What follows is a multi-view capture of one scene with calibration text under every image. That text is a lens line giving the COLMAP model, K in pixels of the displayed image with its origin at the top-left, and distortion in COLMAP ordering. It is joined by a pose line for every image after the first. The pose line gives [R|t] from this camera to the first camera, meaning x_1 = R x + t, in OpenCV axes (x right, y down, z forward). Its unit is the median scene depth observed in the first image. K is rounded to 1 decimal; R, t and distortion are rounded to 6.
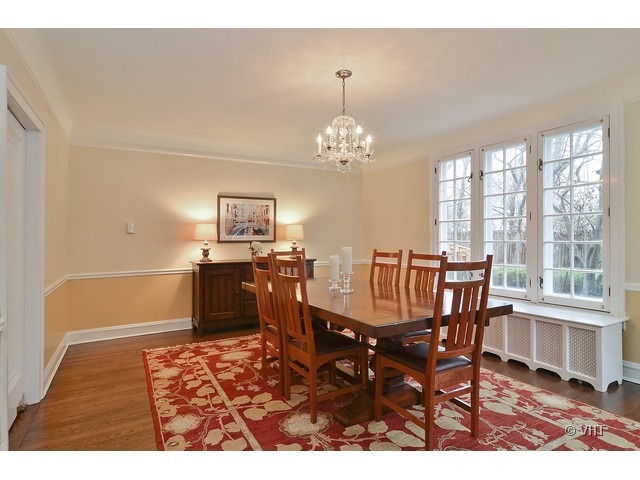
lens RADIAL K [[356.7, 0, 319.0], [0, 356.7, 229.7], [0, 0, 1]] dist [-0.022173, -0.000337]
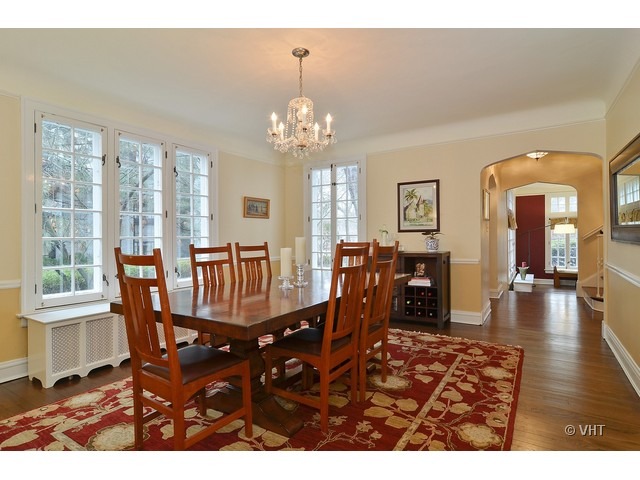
lens RADIAL K [[342.1, 0, 321.8], [0, 342.1, 240.0], [0, 0, 1]] dist [-0.053832, 0.049593]
pose [[-0.464968, -0.005659, 0.885309, -0.828640], [-0.007748, 0.999967, 0.002323, 0.056700], [-0.885293, -0.005779, -0.464997, 1.521965]]
